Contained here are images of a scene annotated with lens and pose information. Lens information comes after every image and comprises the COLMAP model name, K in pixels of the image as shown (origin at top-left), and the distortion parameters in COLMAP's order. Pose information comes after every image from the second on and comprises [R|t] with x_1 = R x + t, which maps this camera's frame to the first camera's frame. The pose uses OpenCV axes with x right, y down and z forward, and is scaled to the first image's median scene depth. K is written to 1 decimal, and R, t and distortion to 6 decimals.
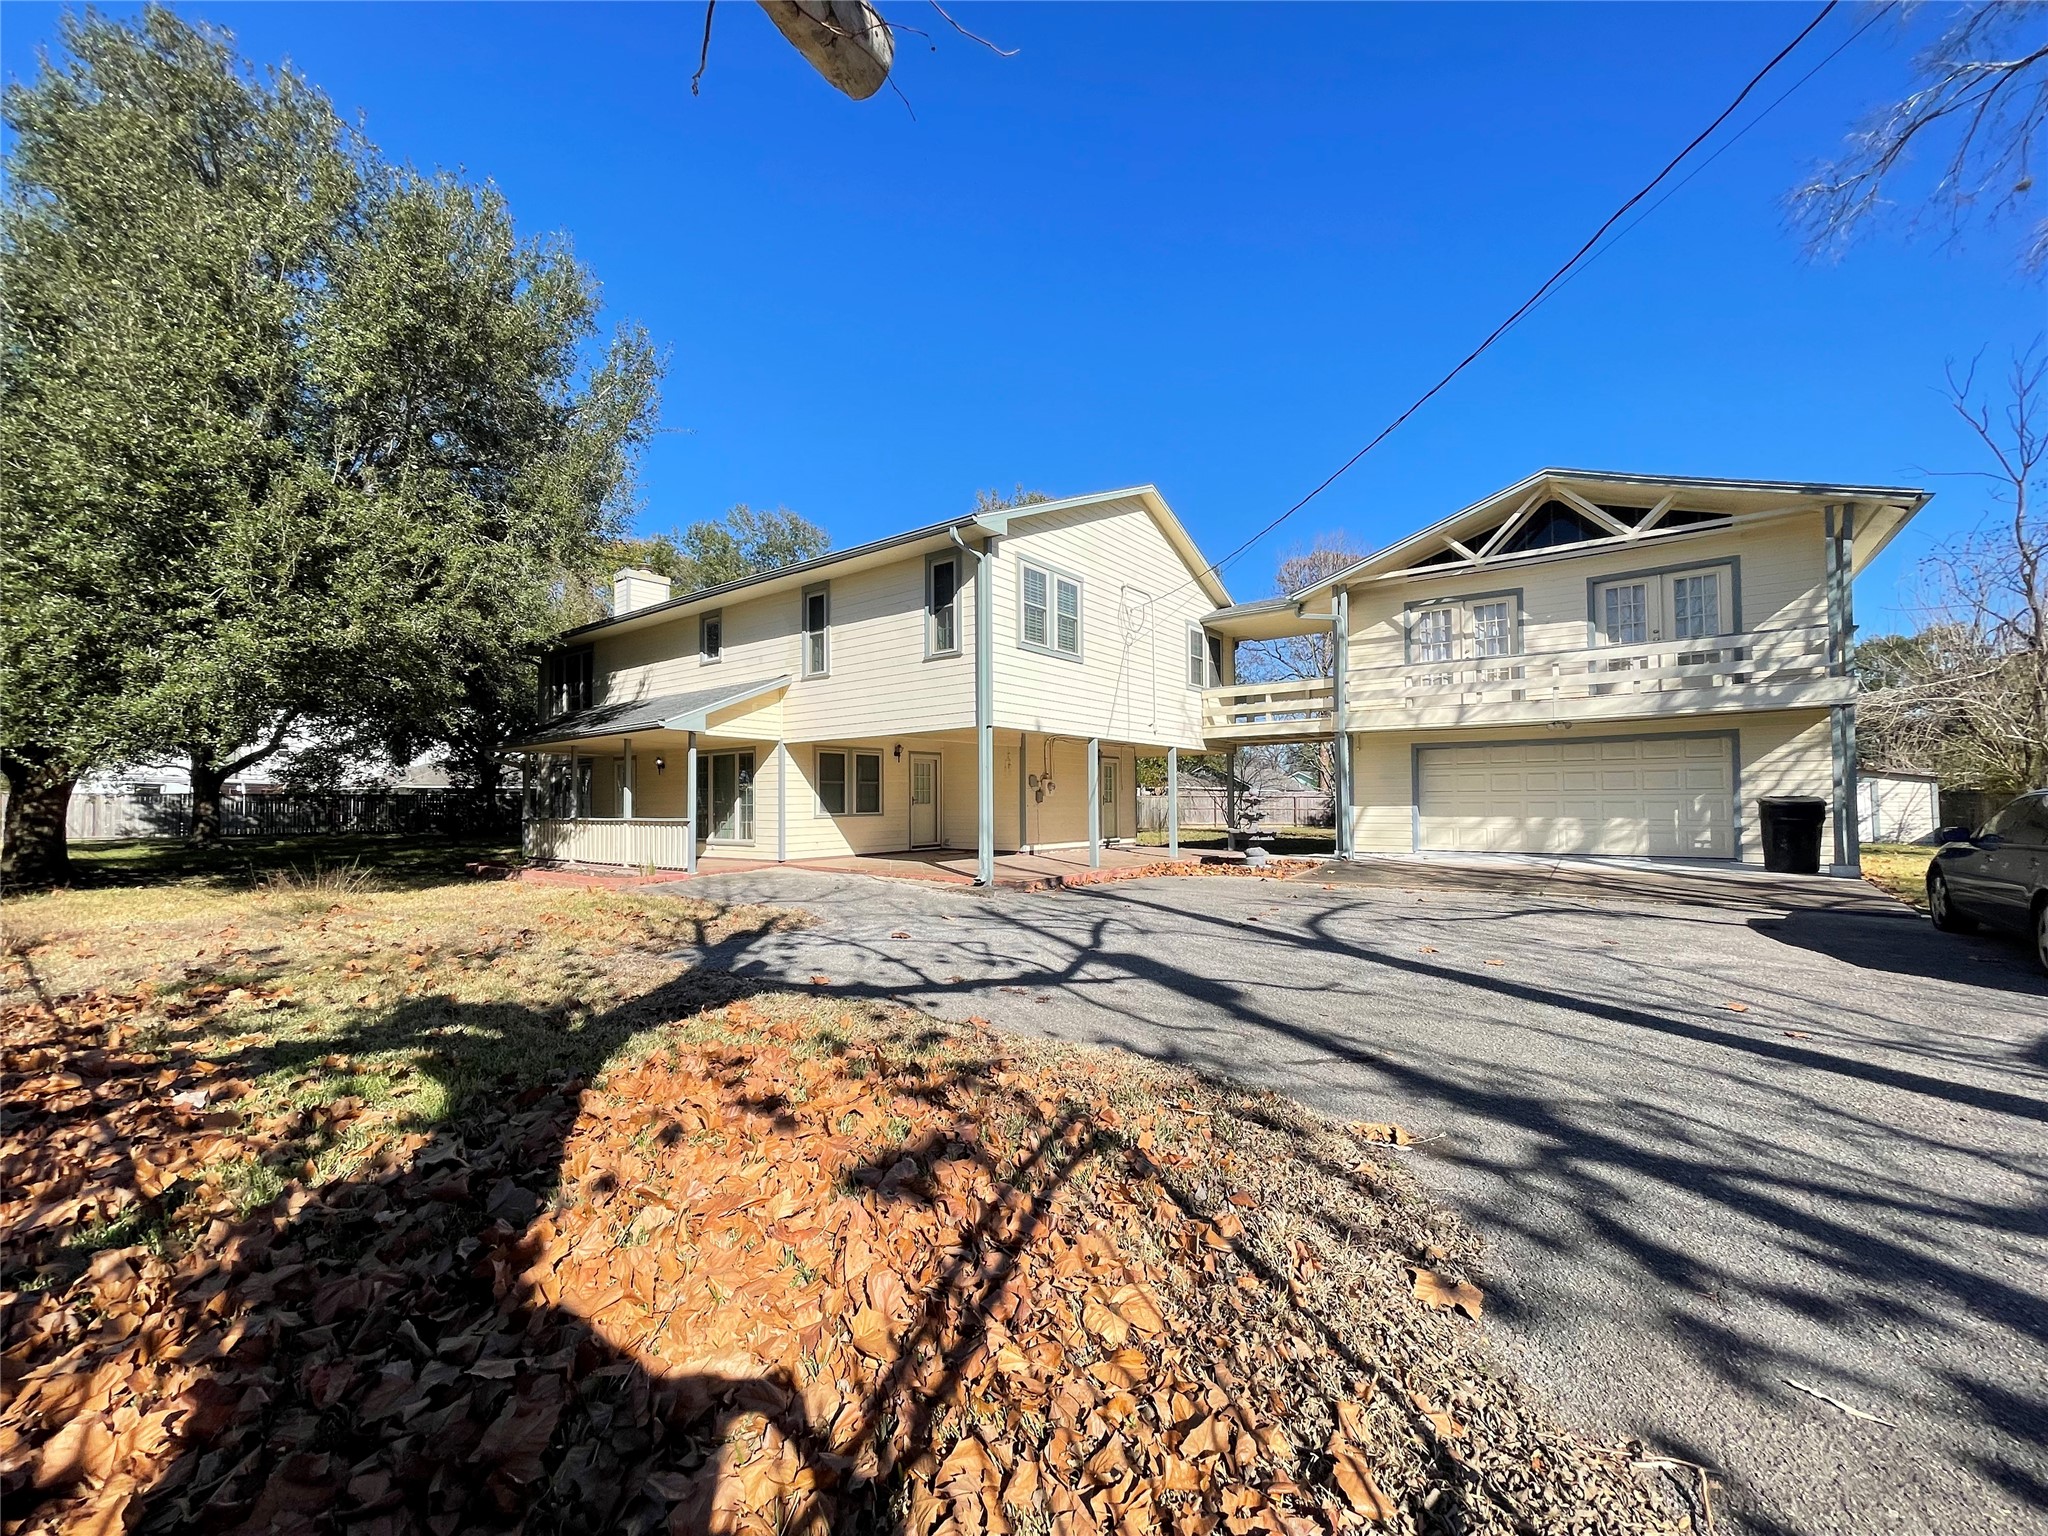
lens RADIAL K [[823.9, 0, 1009.8], [0, 823.9, 771.3], [0, 0, 1]] dist [-0.008928, -0.000673]
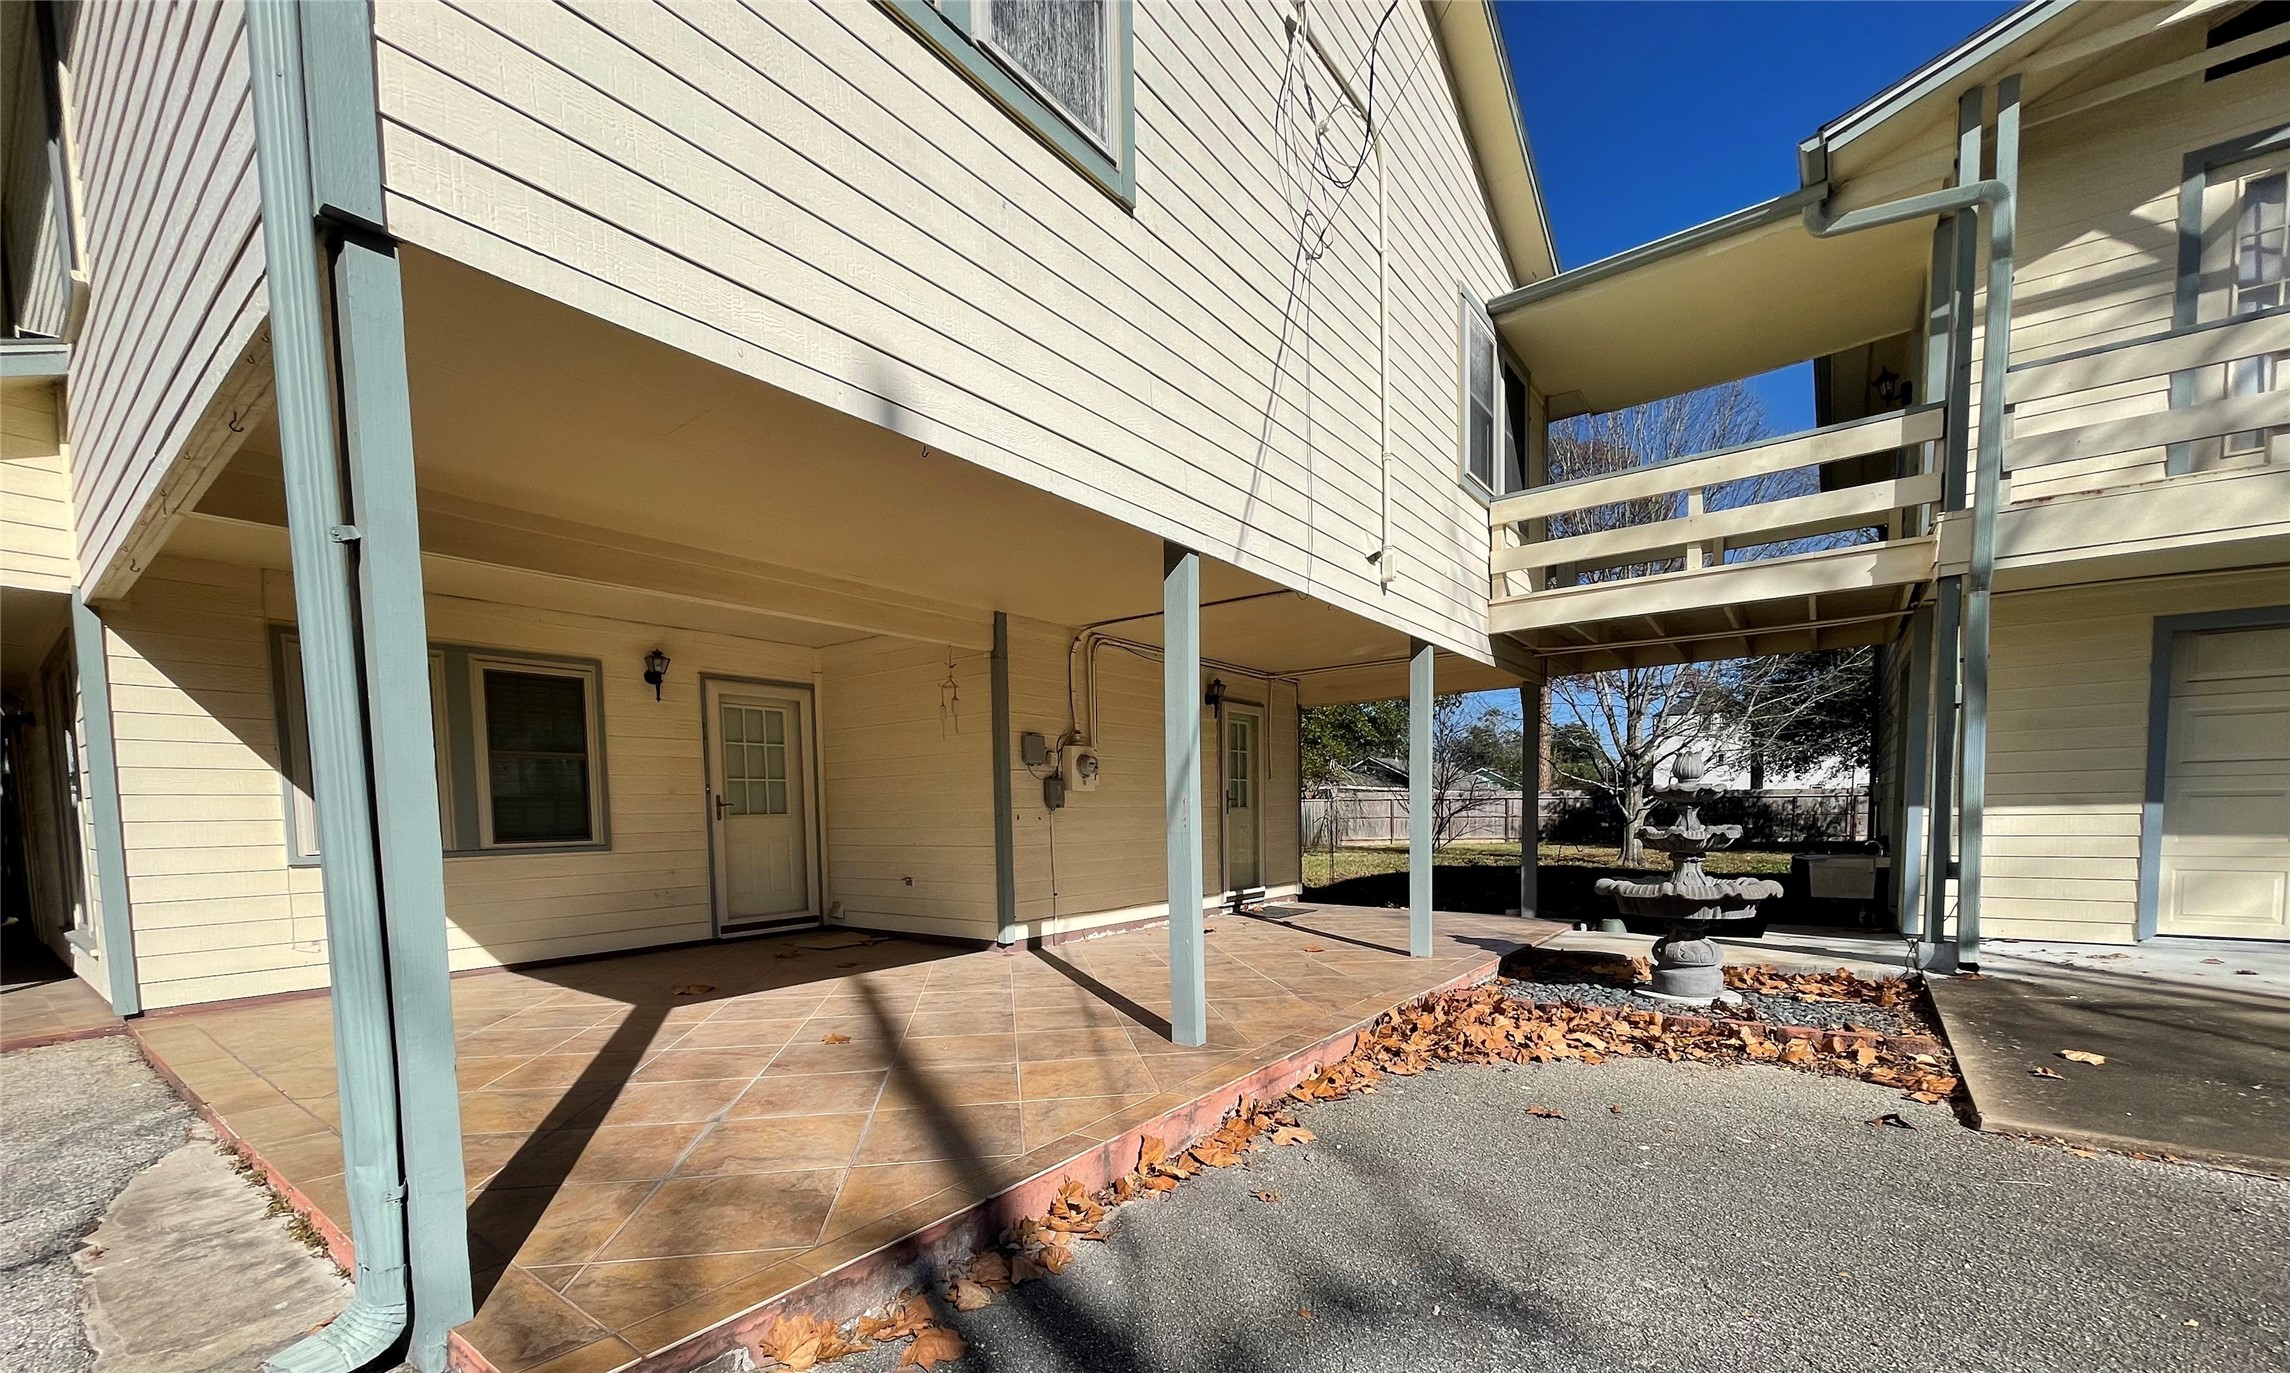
lens RADIAL K [[932.4, 0, 1129.9], [0, 932.4, 870.8], [0, 0, 1]] dist [-0.010543, -0.000337]
pose [[0.999918, -0.012781, 0.000227, 0.074470], [0.012694, 0.994925, 0.099819, 0.026636], [-0.001501, -0.099808, 0.995006, 0.624071]]
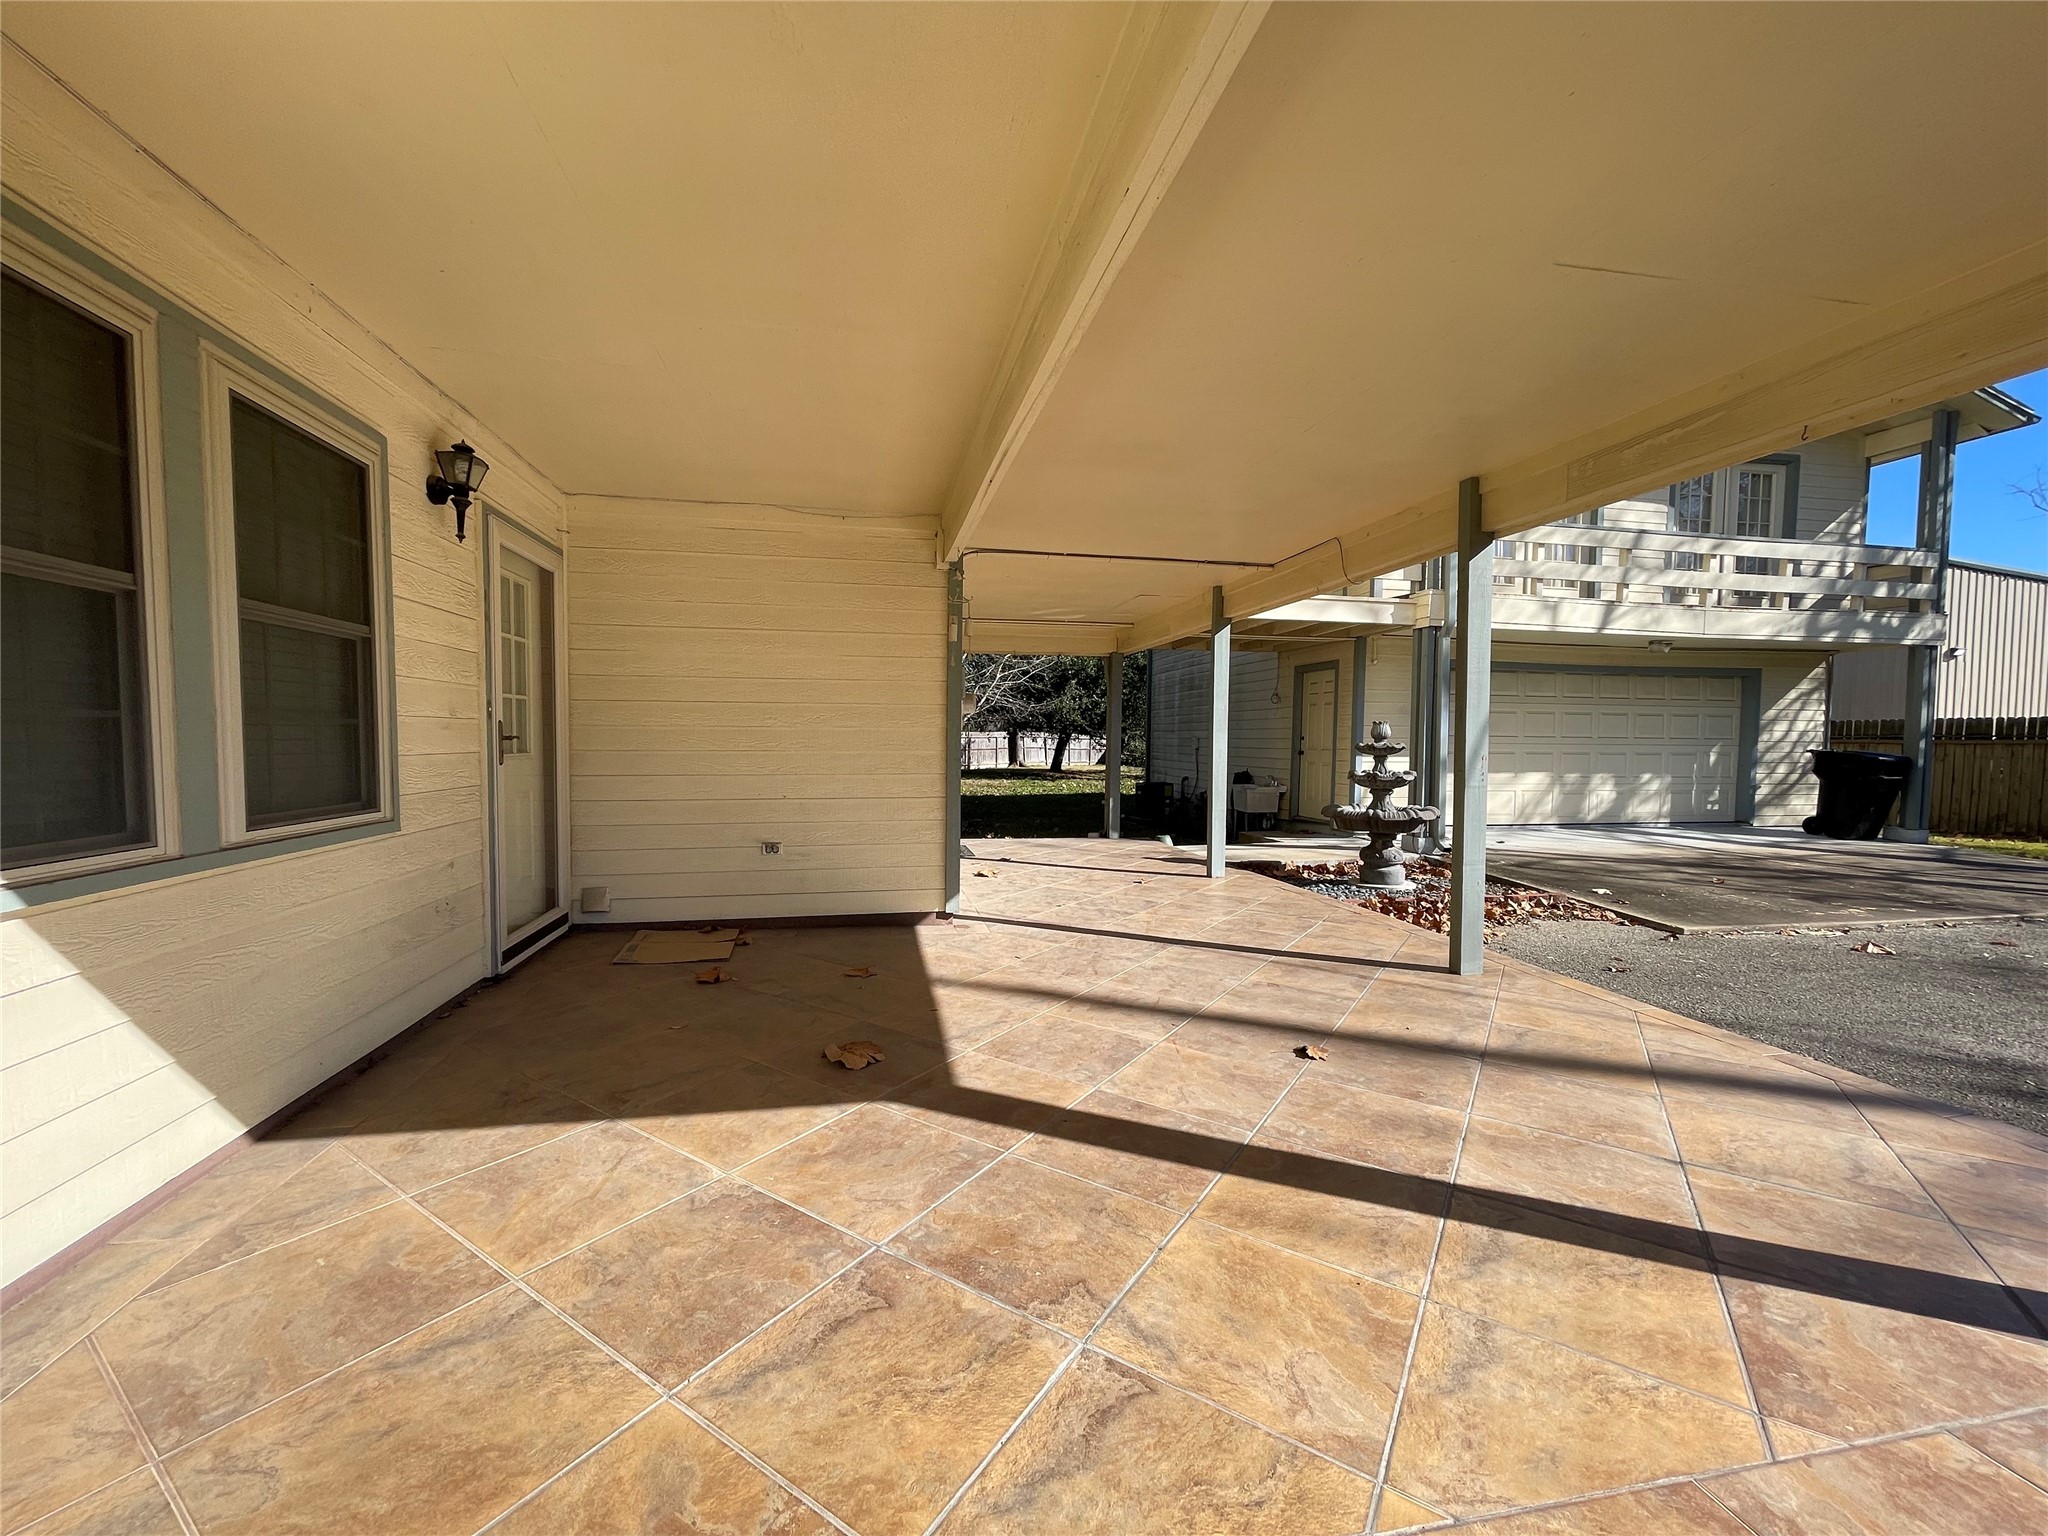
lens RADIAL K [[823.9, 0, 1012.6], [0, 823.9, 768.5], [0, 0, 1]] dist [-0.008928, -0.000673]
pose [[0.652818, -0.017905, 0.757303, -0.208064], [-0.039360, 0.997568, 0.057515, 0.027315], [-0.756491, -0.067354, 0.650526, 0.825900]]
